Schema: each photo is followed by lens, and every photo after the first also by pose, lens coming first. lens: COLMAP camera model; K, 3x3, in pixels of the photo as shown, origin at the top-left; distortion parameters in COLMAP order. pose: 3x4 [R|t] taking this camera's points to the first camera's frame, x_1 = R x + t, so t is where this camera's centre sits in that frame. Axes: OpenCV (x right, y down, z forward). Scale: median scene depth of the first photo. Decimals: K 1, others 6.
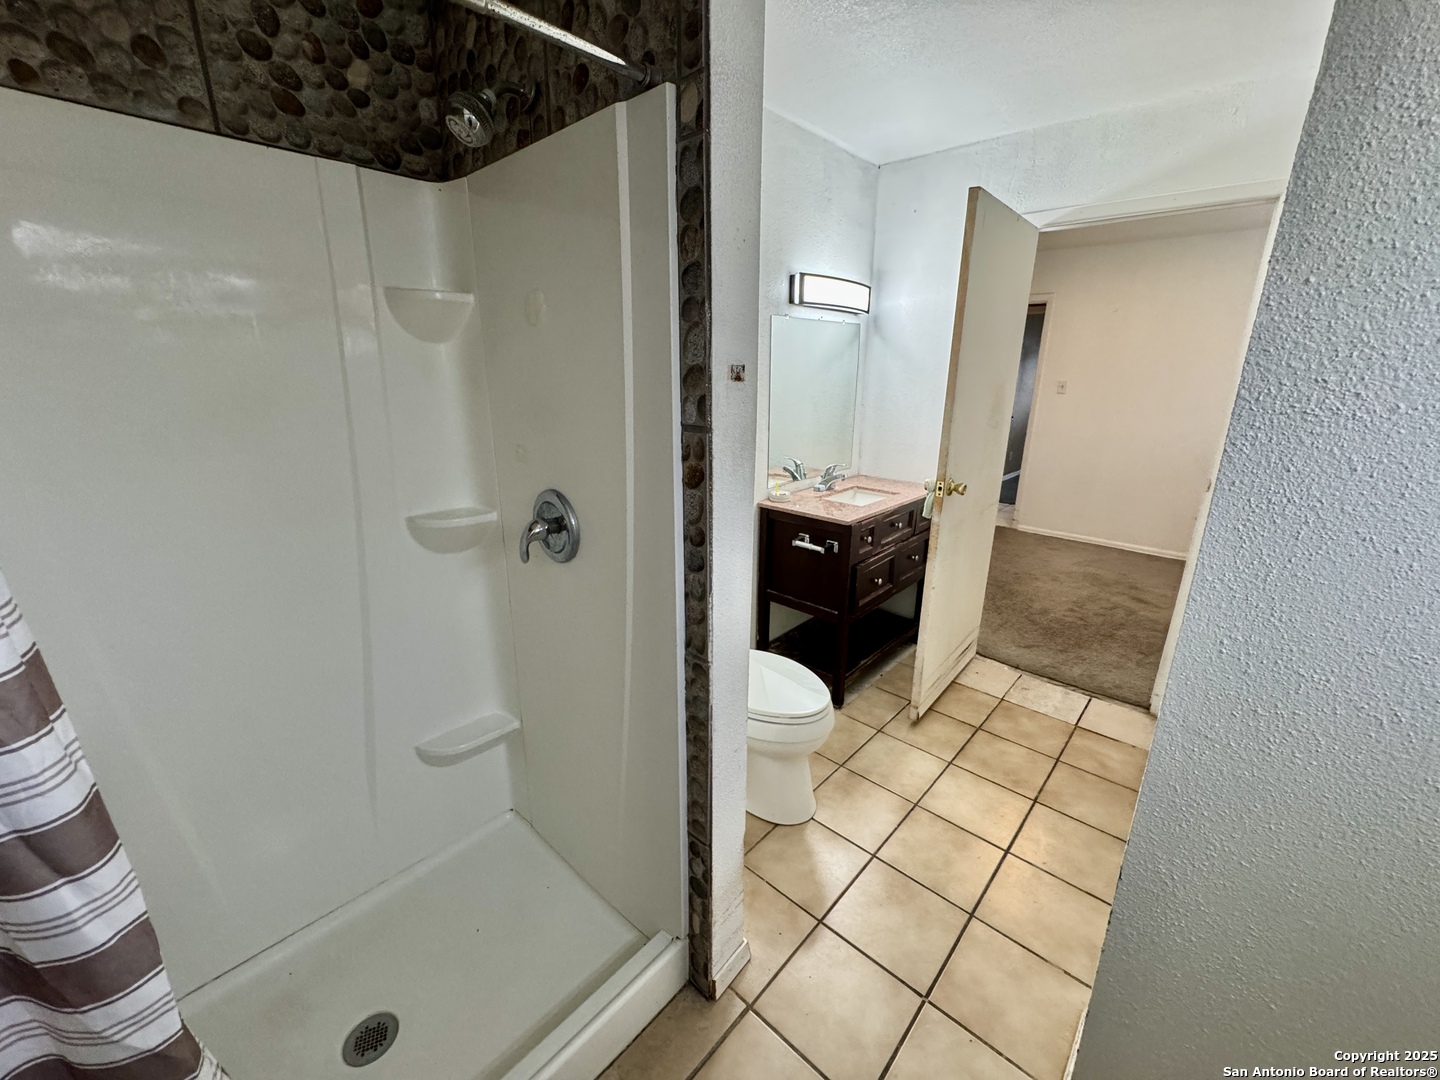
lens RADIAL K [[576.1, 0, 720.0], [0, 576.1, 540.0], [0, 0, 1]] dist [-0.001244, -0.000056]
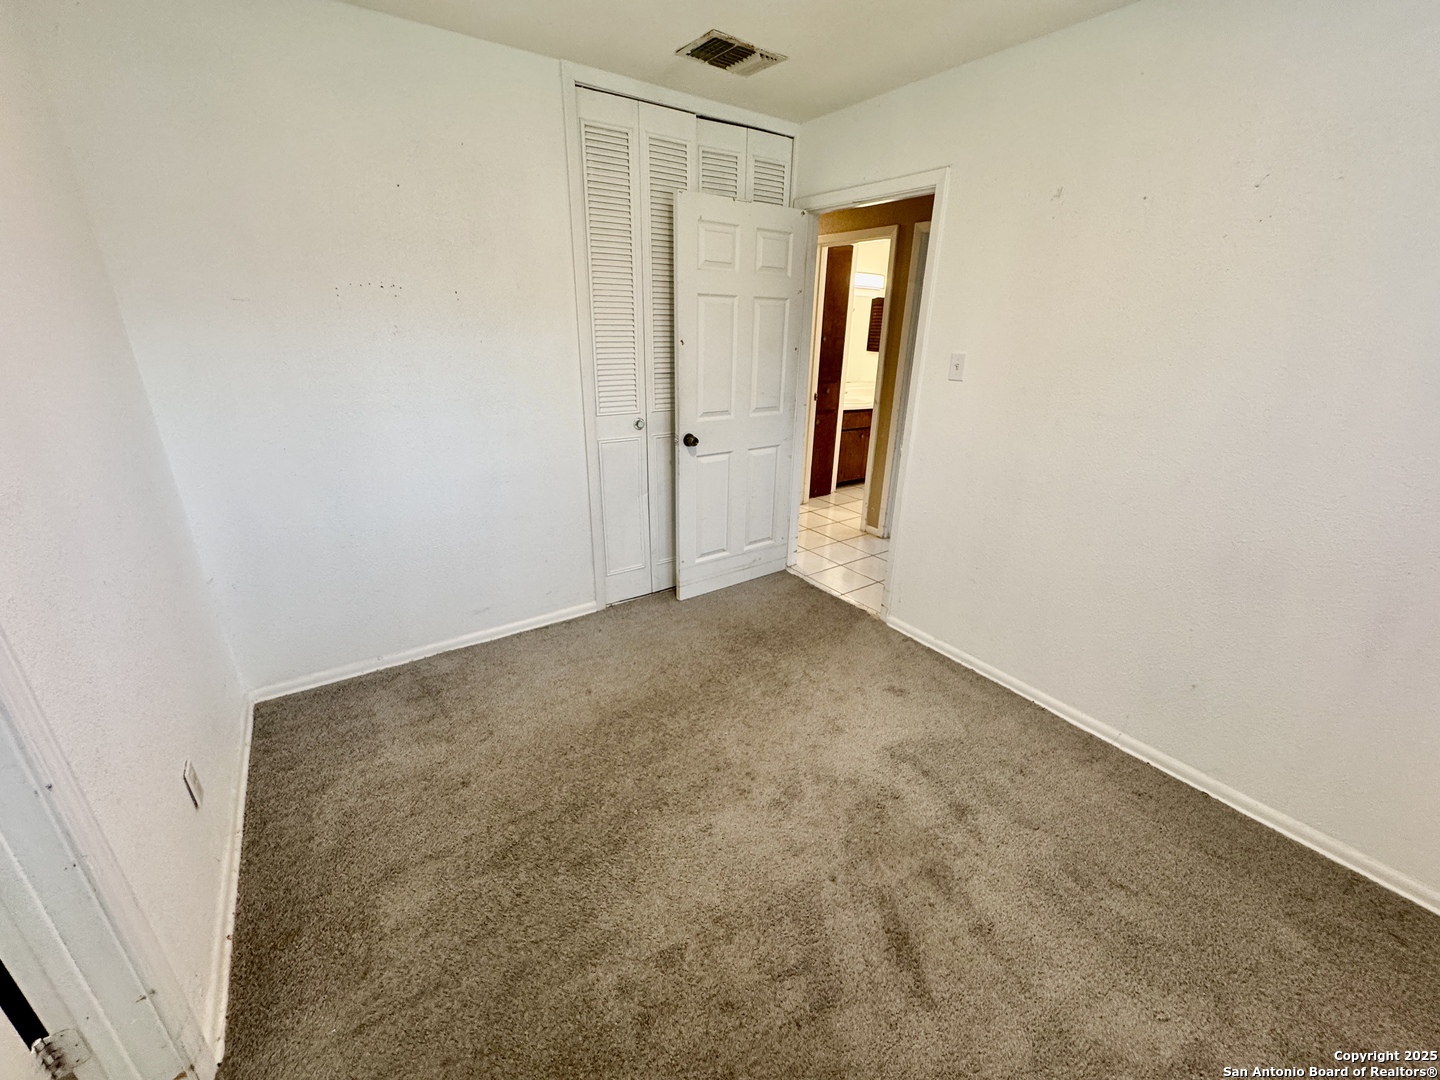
lens RADIAL K [[576.1, 0, 720.0], [0, 576.1, 540.0], [0, 0, 1]] dist [-0.001244, -0.000056]
pose [[0.976052, 0.087475, -0.199177, 0.686823], [-0.074764, 0.994707, 0.070482, -0.186729], [0.204288, -0.053903, 0.977426, 0.634266]]
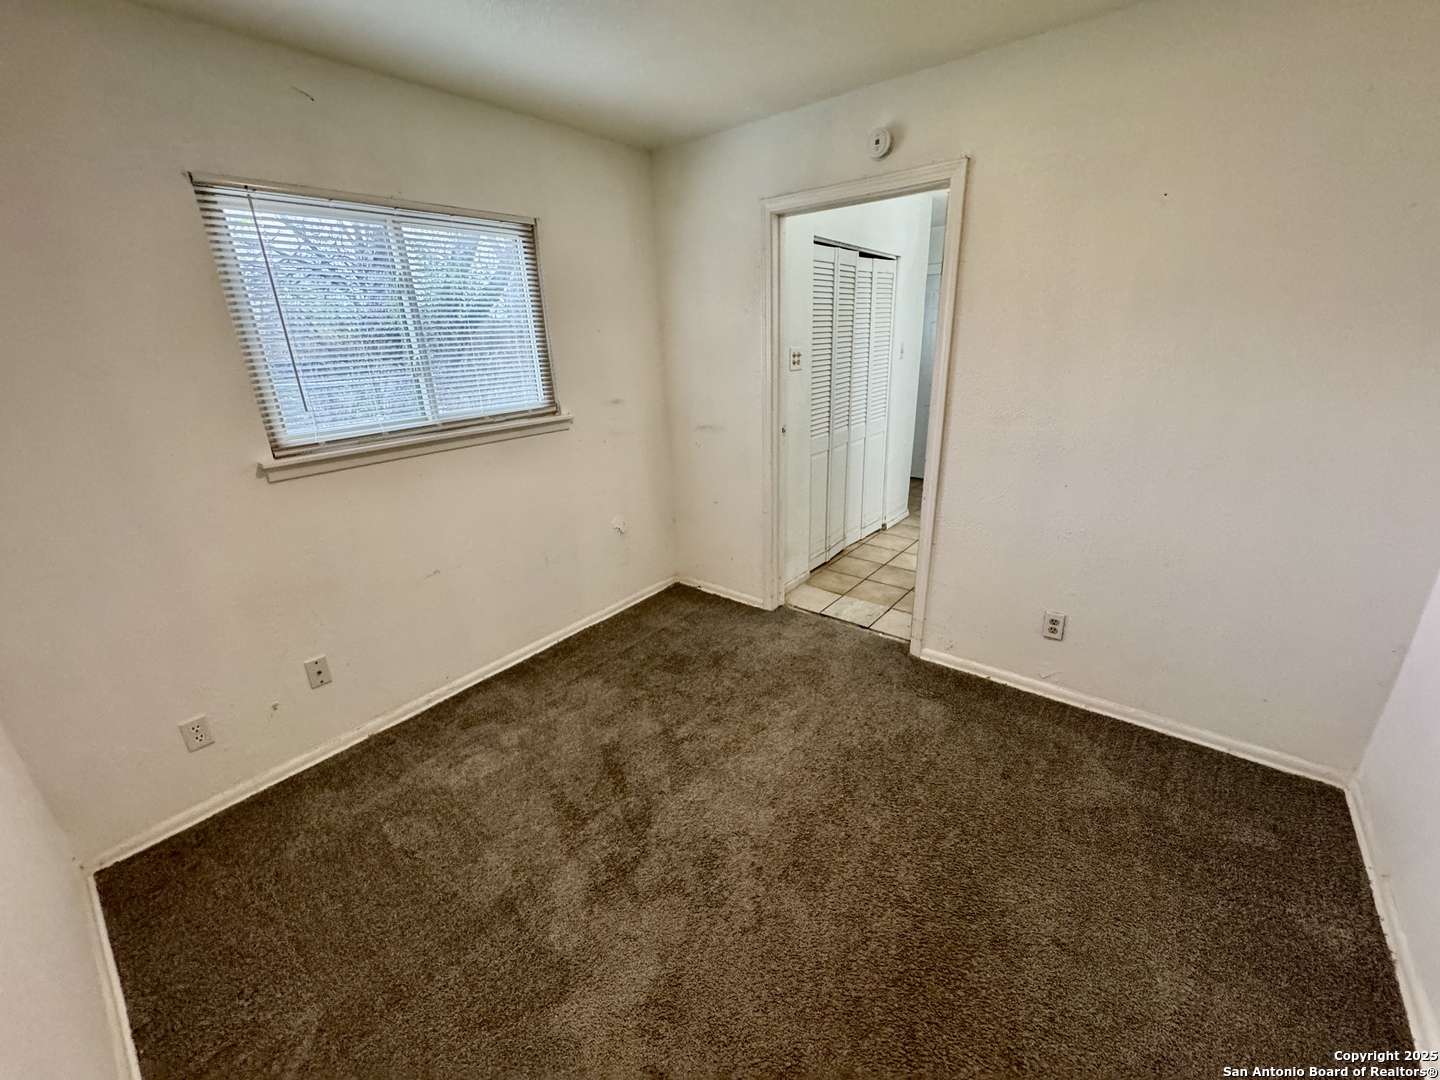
lens RADIAL K [[576.1, 0, 720.0], [0, 576.1, 540.0], [0, 0, 1]] dist [-0.001244, -0.000056]
pose [[-0.997236, 0.050442, -0.054552, 0.667720], [0.008542, 0.807188, 0.590232, -0.417705], [0.073806, 0.588135, -0.805388, 1.371312]]
